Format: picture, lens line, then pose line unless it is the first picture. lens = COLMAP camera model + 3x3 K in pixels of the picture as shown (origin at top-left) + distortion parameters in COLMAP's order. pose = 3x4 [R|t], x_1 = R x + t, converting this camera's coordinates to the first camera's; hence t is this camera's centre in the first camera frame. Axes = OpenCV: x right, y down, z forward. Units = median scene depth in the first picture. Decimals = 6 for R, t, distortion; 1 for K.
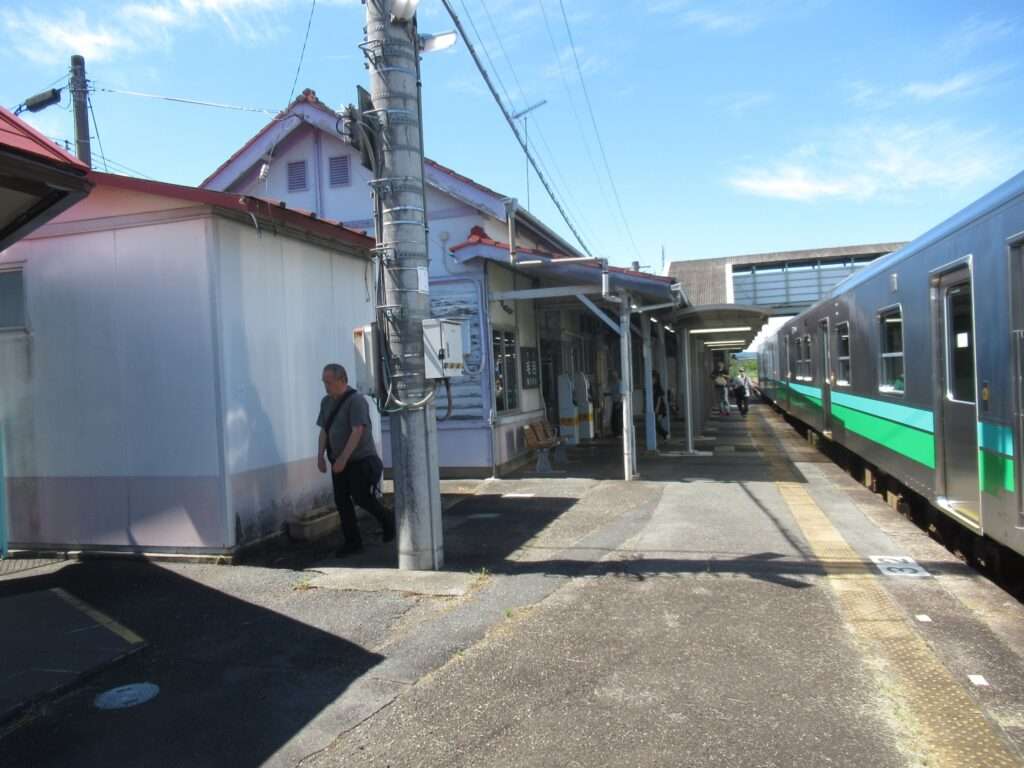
lens RADIAL K [[754.0, 0, 512.5], [0, 754.0, 384.0], [0, 0, 1]] dist [-0.009528, 0.002179]
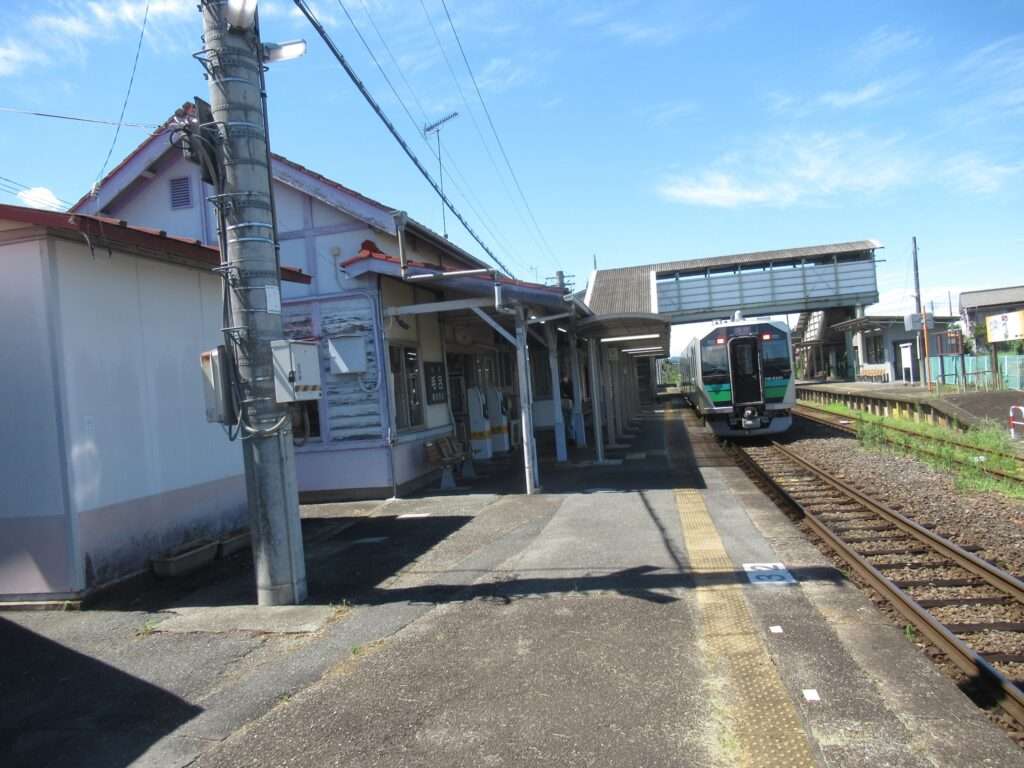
lens RADIAL K [[754.0, 0, 512.2], [0, 754.0, 386.4], [0, 0, 1]] dist [-0.009528, 0.002179]
pose [[0.996273, -0.036545, 0.078135, 0.095350], [0.037427, 0.999251, -0.009857, -0.007070], [-0.077716, 0.012744, 0.996894, 0.026814]]
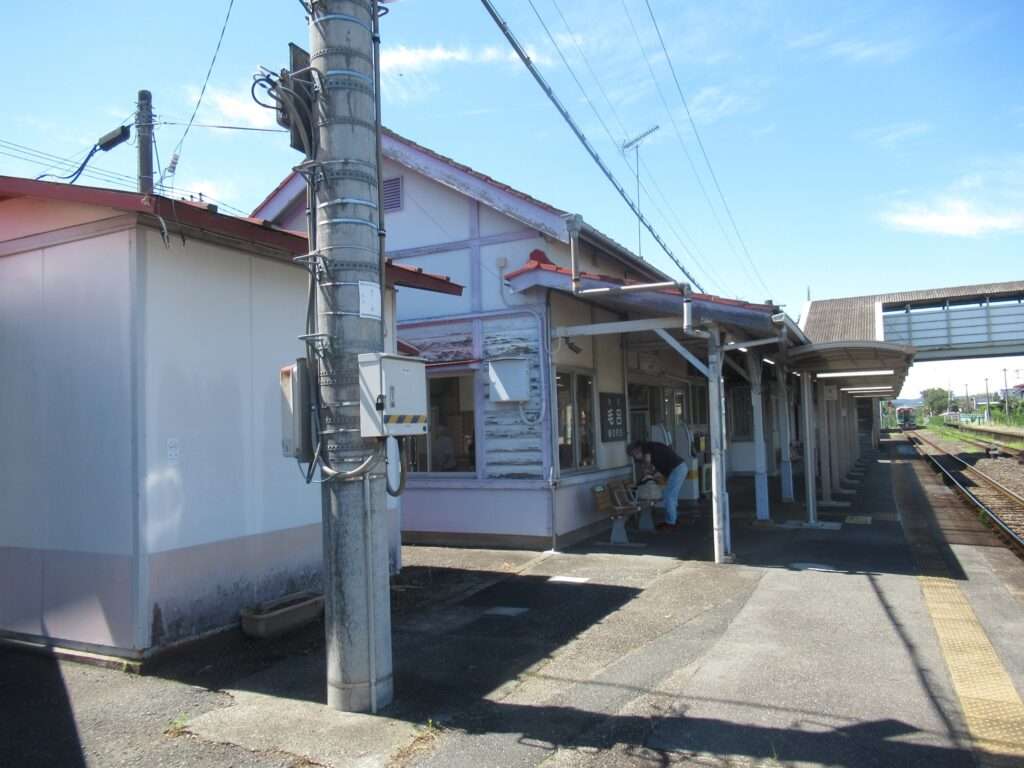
lens RADIAL K [[754.0, 0, 513.2], [0, 754.0, 385.5], [0, 0, 1]] dist [-0.009528, 0.002179]
pose [[0.983783, 0.005319, -0.179285, 0.135031], [-0.015513, 0.998338, -0.055504, -0.016537], [0.178692, 0.057385, 0.982230, 0.293748]]
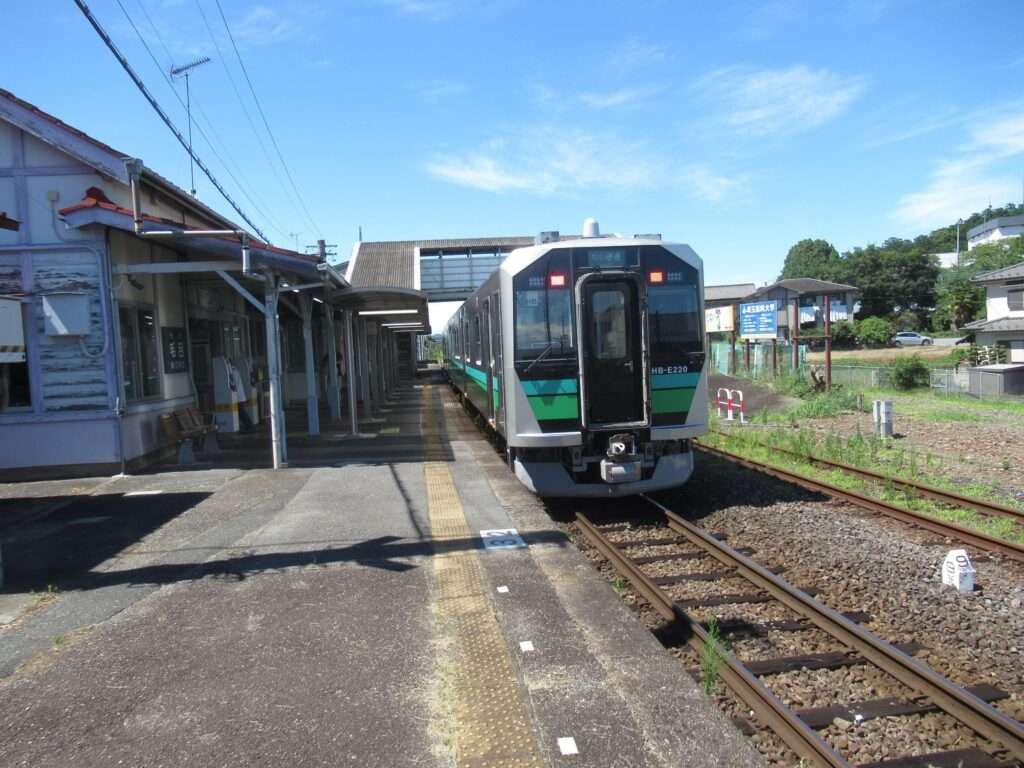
lens RADIAL K [[754.0, 0, 508.4], [0, 754.0, 387.3], [0, 0, 1]] dist [-0.009528, 0.002179]
pose [[0.926806, -0.018792, 0.375071, 0.113292], [0.007658, 0.999485, 0.031154, -0.003596], [-0.375464, -0.026001, 0.926472, 0.016114]]
